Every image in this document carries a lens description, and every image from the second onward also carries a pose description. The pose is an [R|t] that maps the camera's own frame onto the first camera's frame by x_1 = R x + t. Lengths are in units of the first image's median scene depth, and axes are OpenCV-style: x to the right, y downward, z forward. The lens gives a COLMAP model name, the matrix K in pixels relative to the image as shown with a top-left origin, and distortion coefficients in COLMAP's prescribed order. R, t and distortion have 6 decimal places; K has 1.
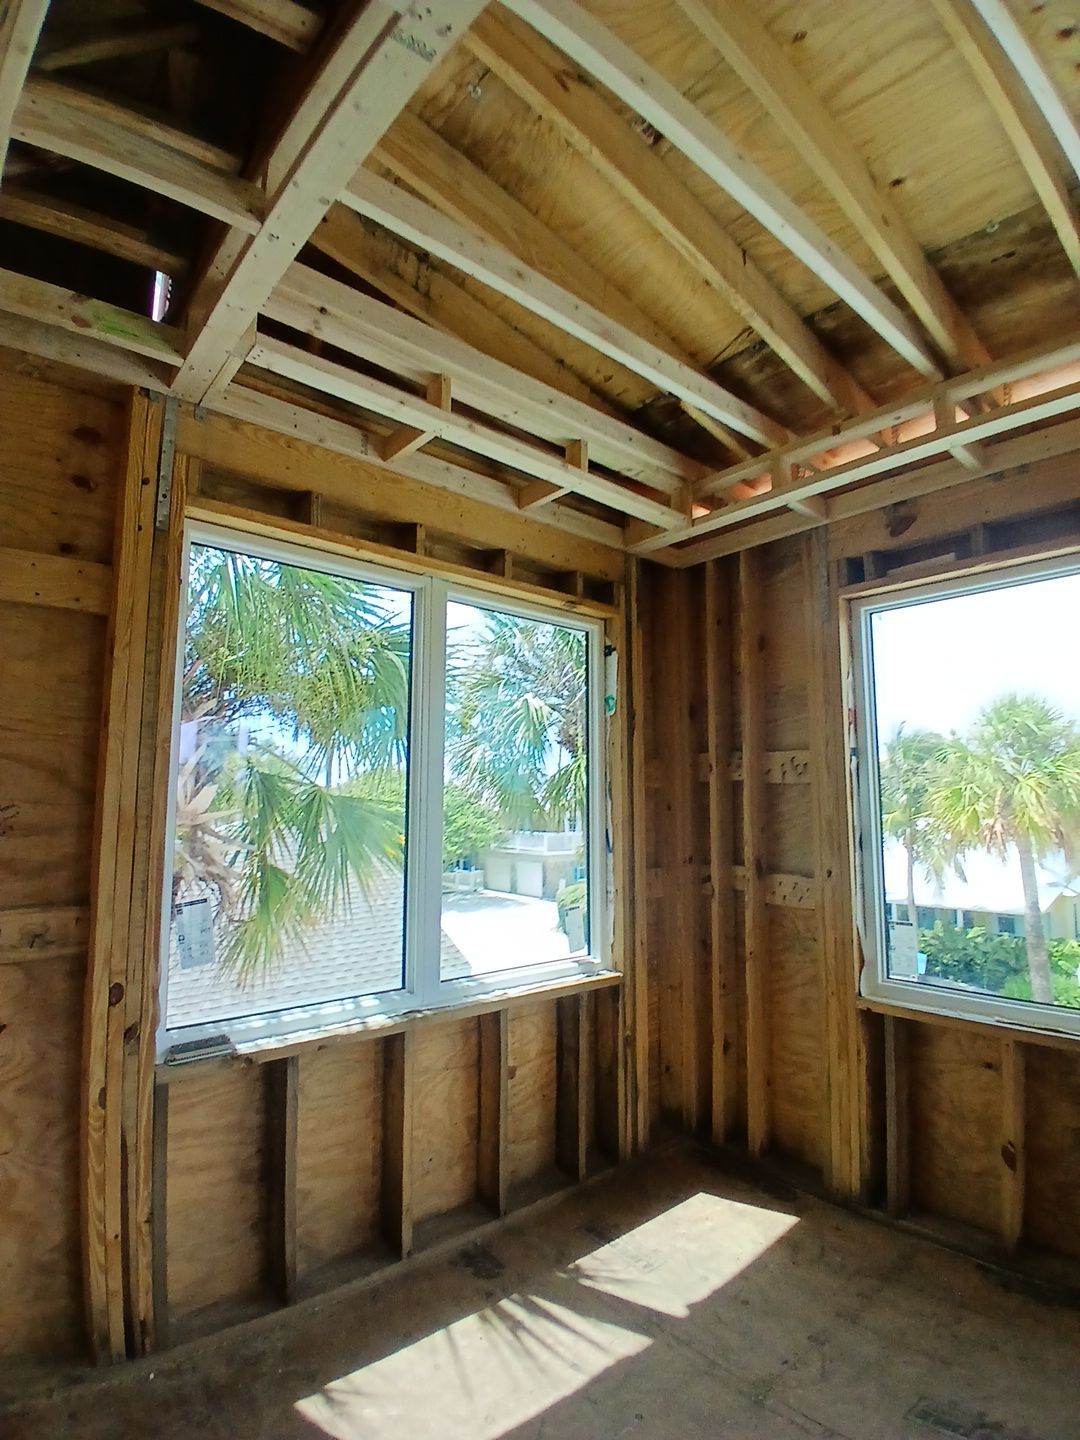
lens RADIAL K [[717.3, 0, 537.0], [0, 717.3, 725.8], [0, 0, 1]] dist [-0.013486, -0.034362]
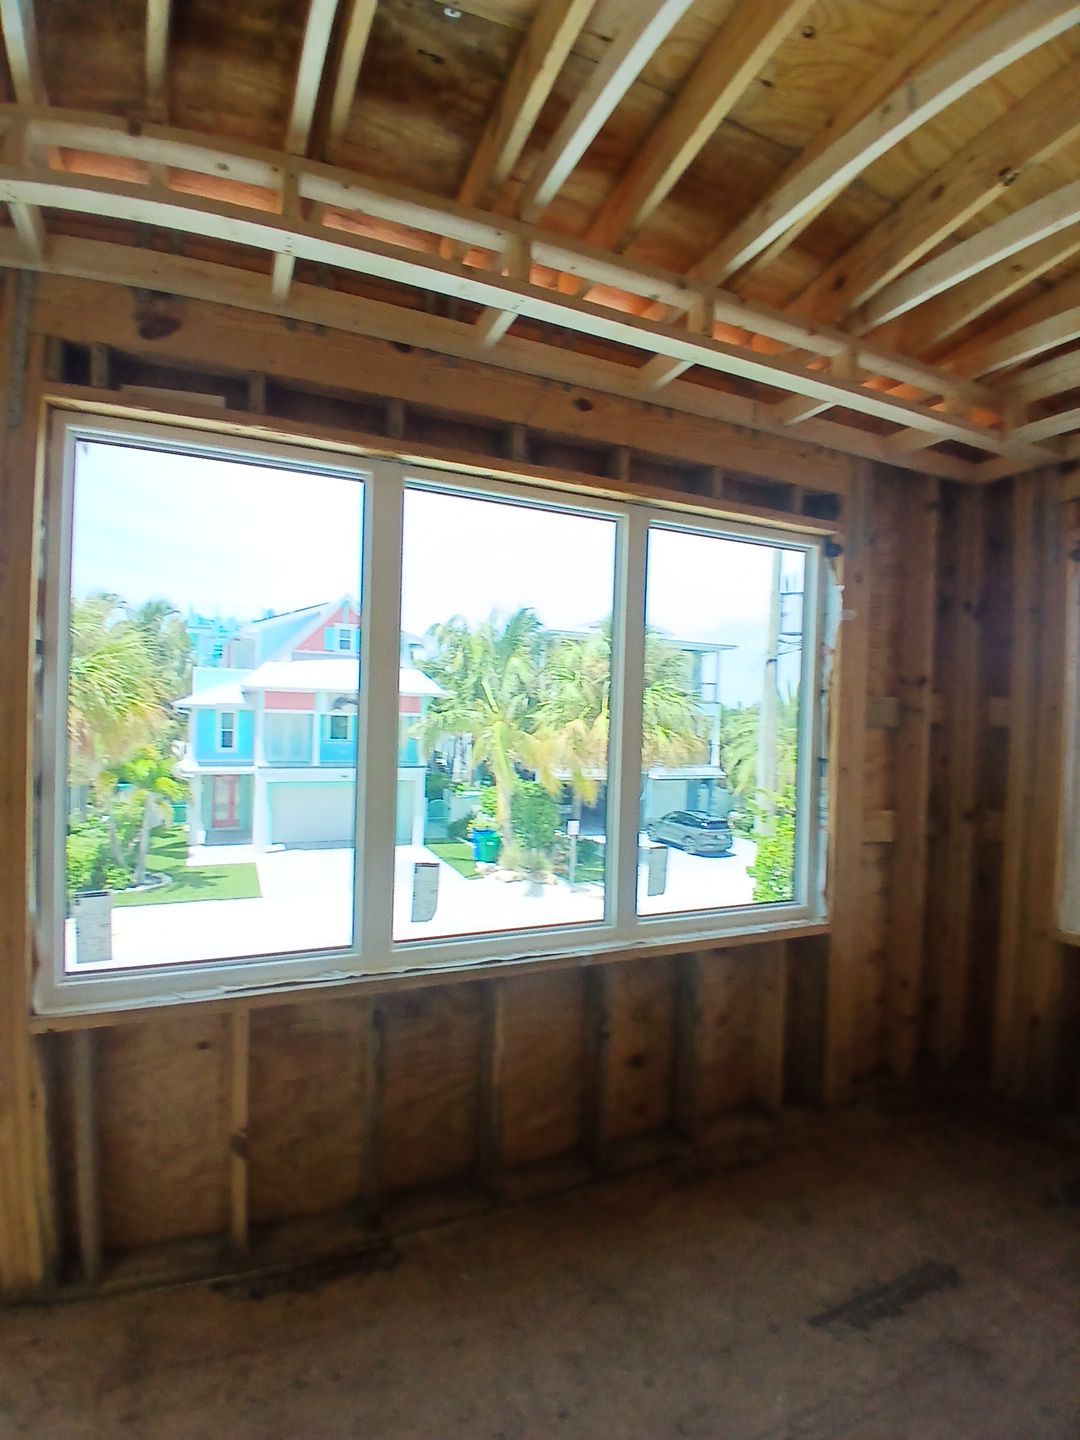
lens RADIAL K [[717.3, 0, 537.0], [0, 717.3, 725.8], [0, 0, 1]] dist [-0.013486, -0.034362]
pose [[0.291488, -0.008696, 0.956535, -0.032053], [-0.134236, 0.989692, 0.049904, 0.016253], [-0.947109, -0.142948, 0.287316, 0.411309]]
